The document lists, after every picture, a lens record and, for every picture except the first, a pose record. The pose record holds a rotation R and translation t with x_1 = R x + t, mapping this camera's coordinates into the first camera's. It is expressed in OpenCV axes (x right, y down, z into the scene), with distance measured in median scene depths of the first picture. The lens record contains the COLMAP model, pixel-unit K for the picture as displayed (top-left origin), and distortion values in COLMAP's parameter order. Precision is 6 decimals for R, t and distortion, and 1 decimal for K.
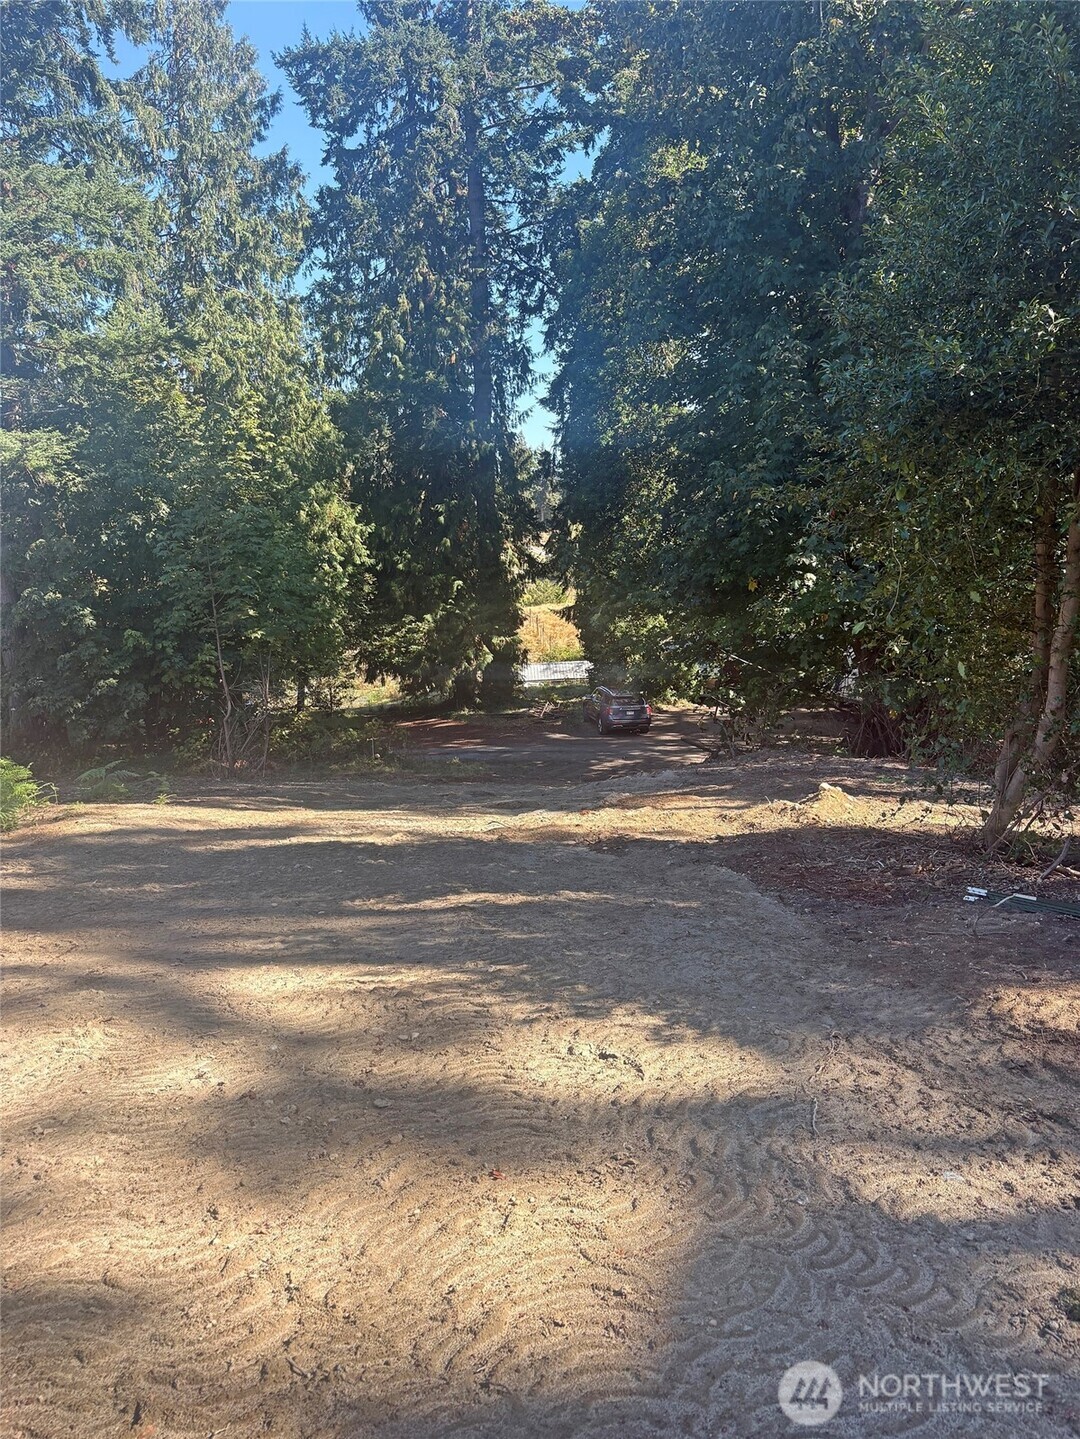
lens RADIAL K [[1087.1, 0, 522.4], [0, 1087.1, 735.9], [0, 0, 1]] dist [0.054722, -0.059229]
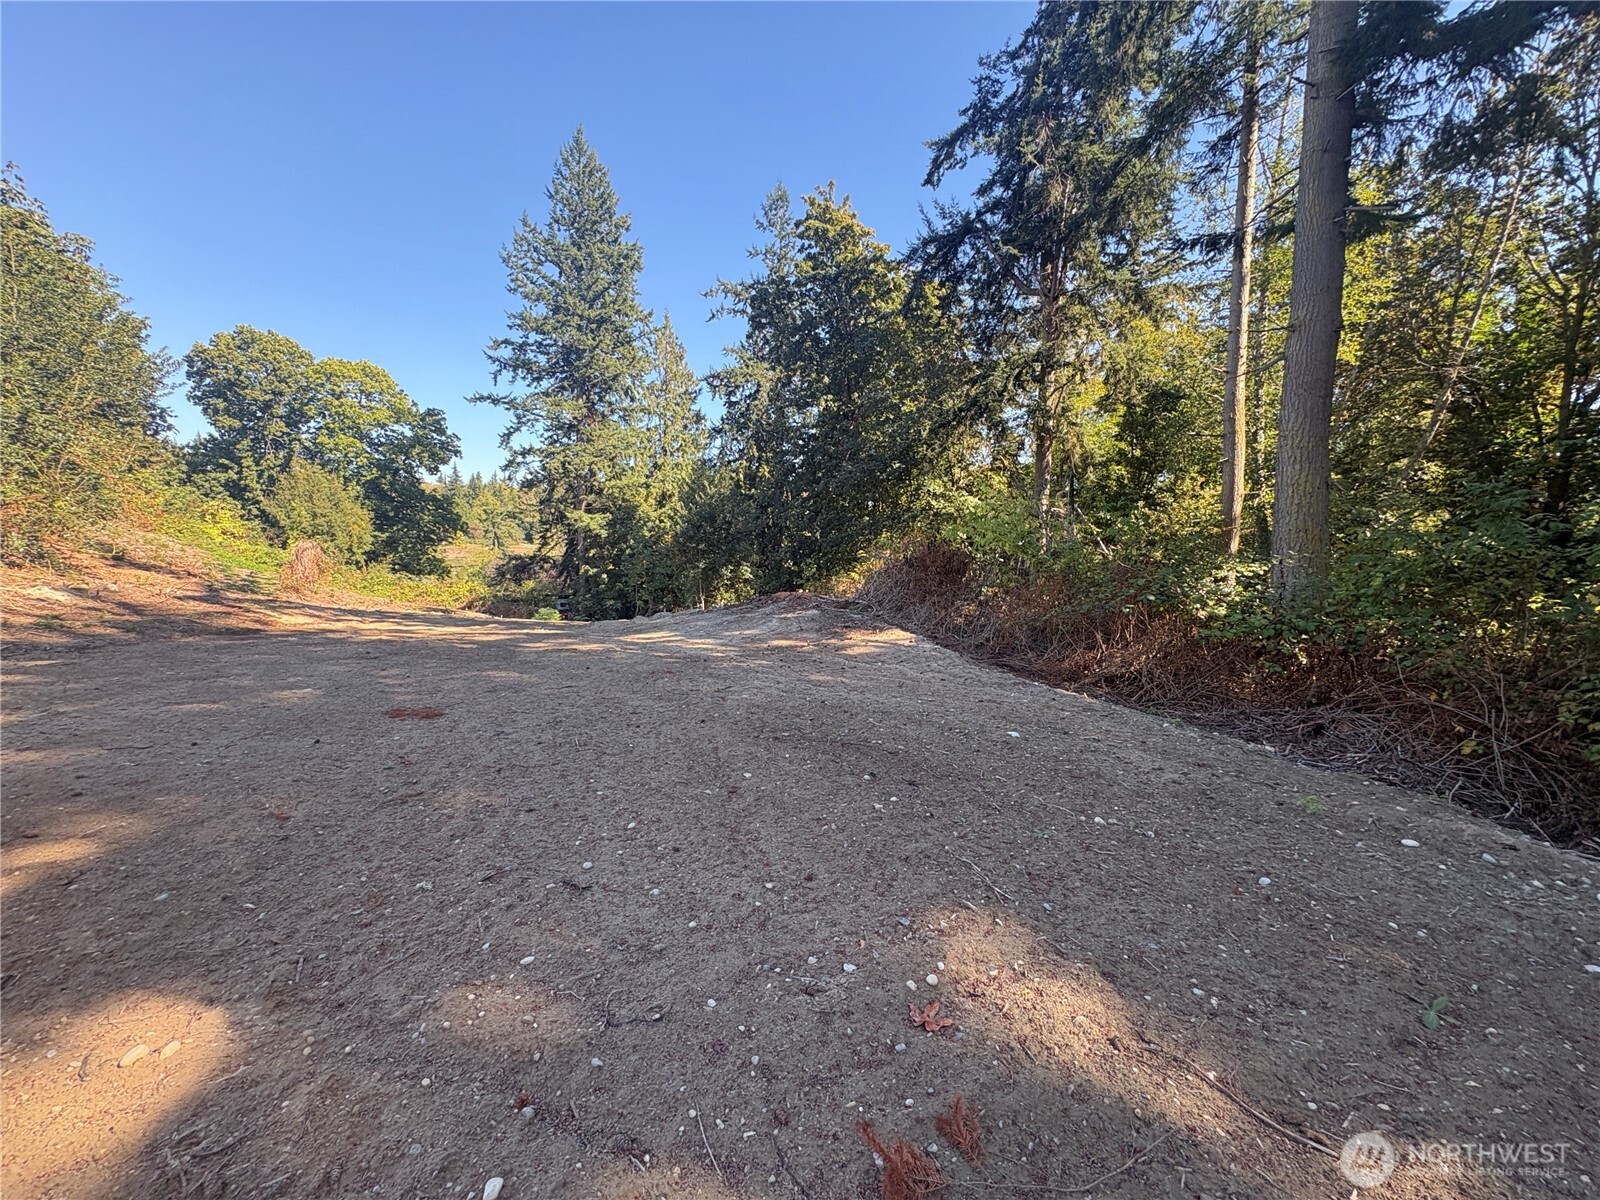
lens RADIAL K [[632.8, 0, 795.5], [0, 632.8, 604.2], [0, 0, 1]] dist [0.006879, 0.000041]
pose [[0.984407, 0.058350, -0.165946, 0.282644], [-0.071772, 0.994517, -0.076062, 0.038938], [0.160598, 0.086786, 0.983197, -0.420660]]
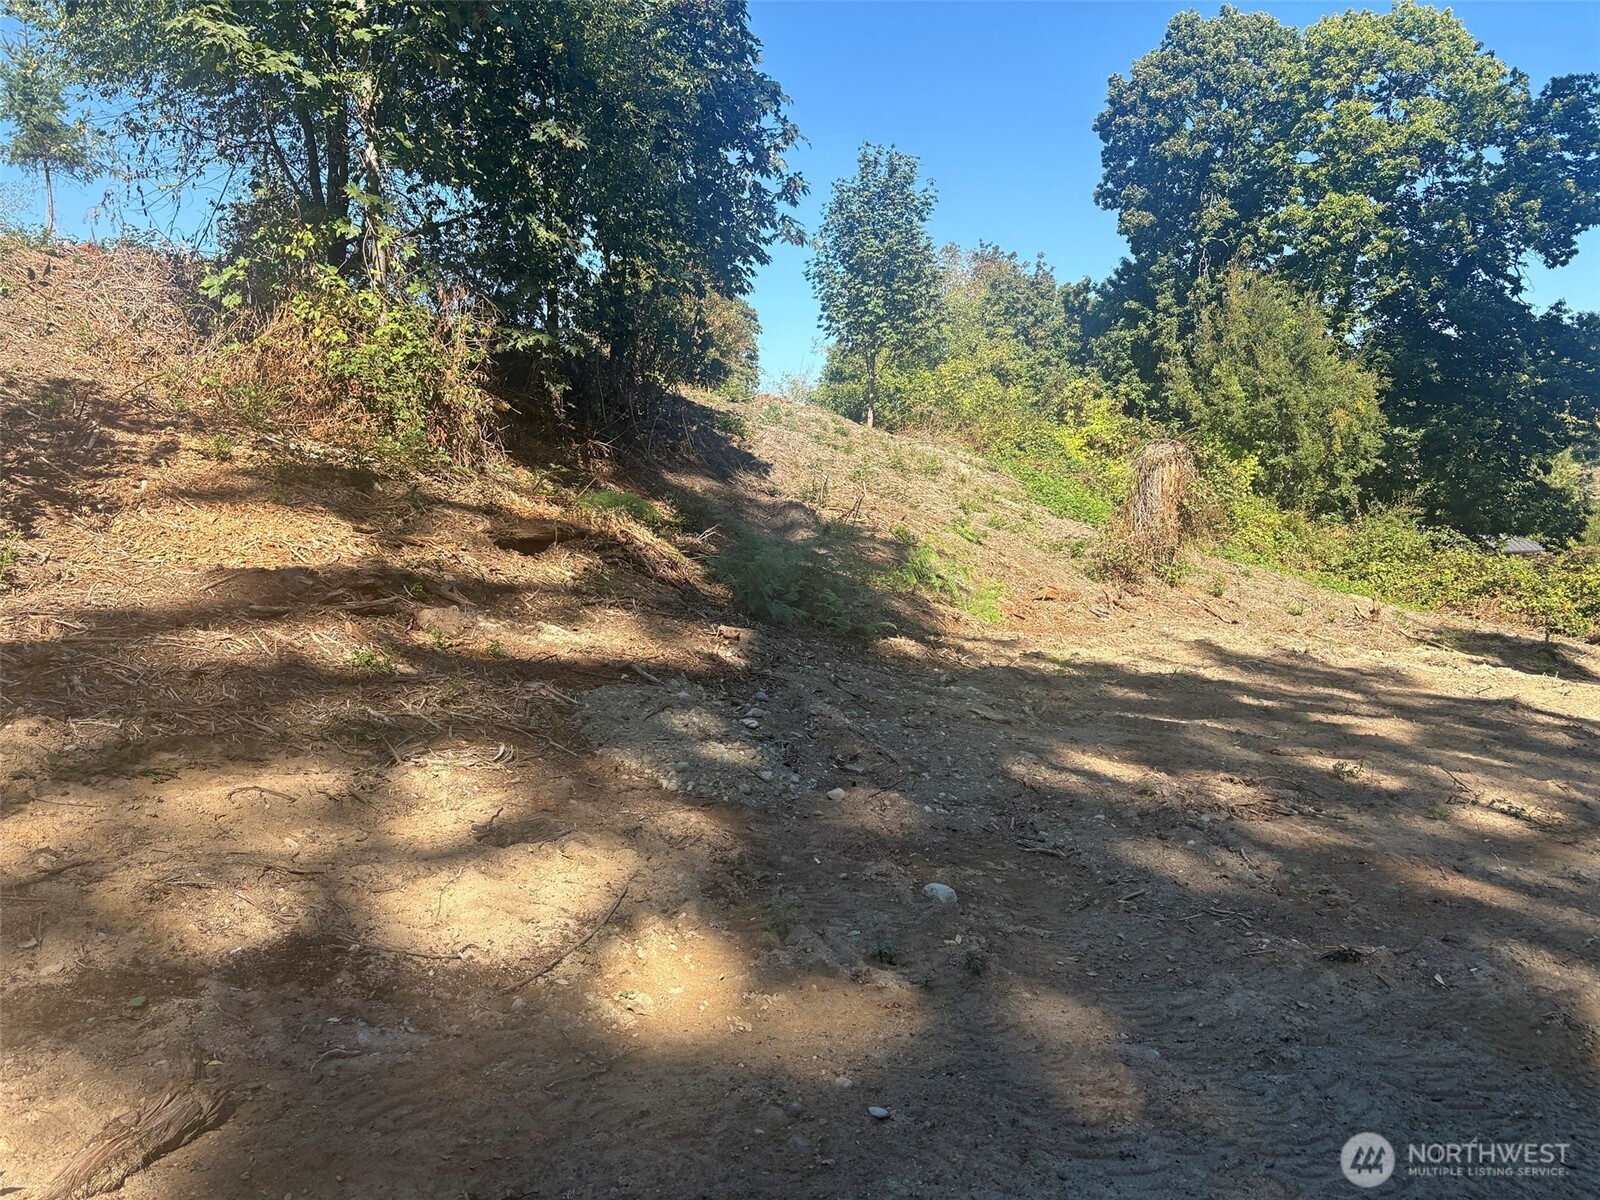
lens RADIAL K [[1208.7, 0, 813.1], [0, 1208.7, 613.2], [0, 0, 1]] dist [0.054722, -0.059229]
pose [[0.323487, 0.118821, -0.938743, 0.016686], [-0.147353, 0.986307, 0.074064, 0.002661], [0.934689, 0.114368, 0.336566, -0.059131]]
